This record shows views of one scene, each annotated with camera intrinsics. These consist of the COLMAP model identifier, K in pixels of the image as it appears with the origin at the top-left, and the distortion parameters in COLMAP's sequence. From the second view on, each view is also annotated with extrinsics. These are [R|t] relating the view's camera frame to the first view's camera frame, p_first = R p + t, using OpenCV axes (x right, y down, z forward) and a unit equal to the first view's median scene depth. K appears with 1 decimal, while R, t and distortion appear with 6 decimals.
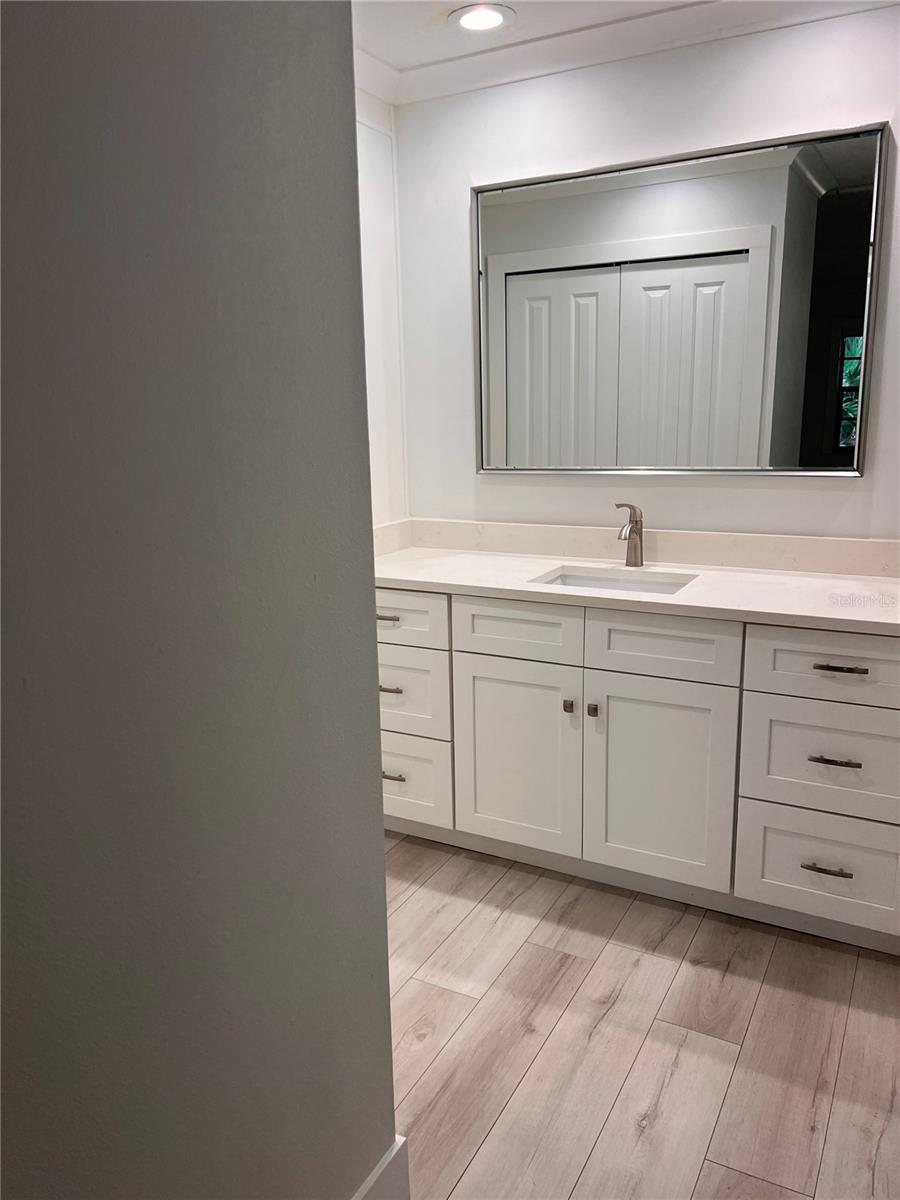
lens RADIAL K [[903.0, 0, 450.0], [0, 903.0, 600.0], [0, 0, 1]] dist [0.069357, -0.098551]
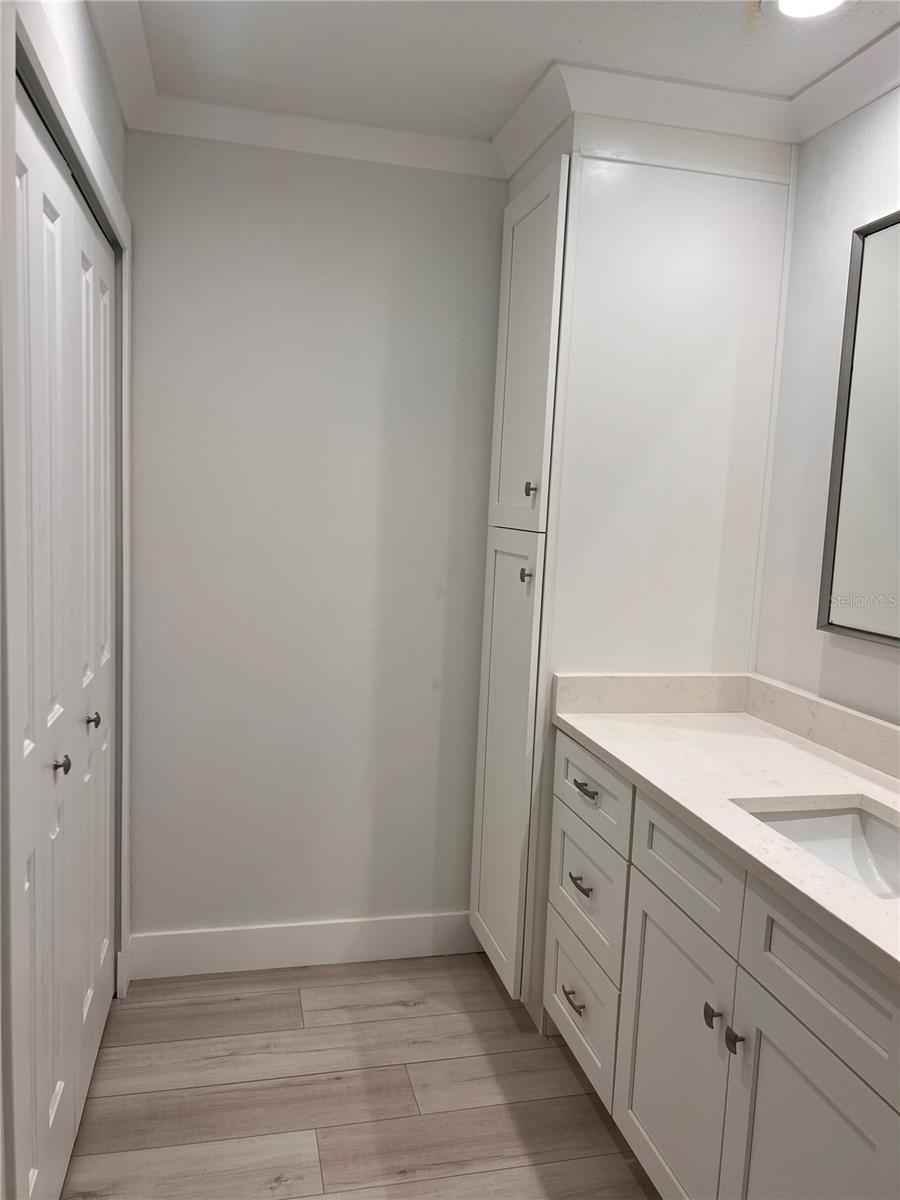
lens RADIAL K [[903.0, 0, 450.0], [0, 903.0, 600.0], [0, 0, 1]] dist [0.069357, -0.098551]
pose [[0.663276, 0.128930, -0.737185, 0.372781], [-0.201046, 0.979535, -0.009573, -0.103662], [0.720865, 0.154557, 0.675623, 0.343132]]
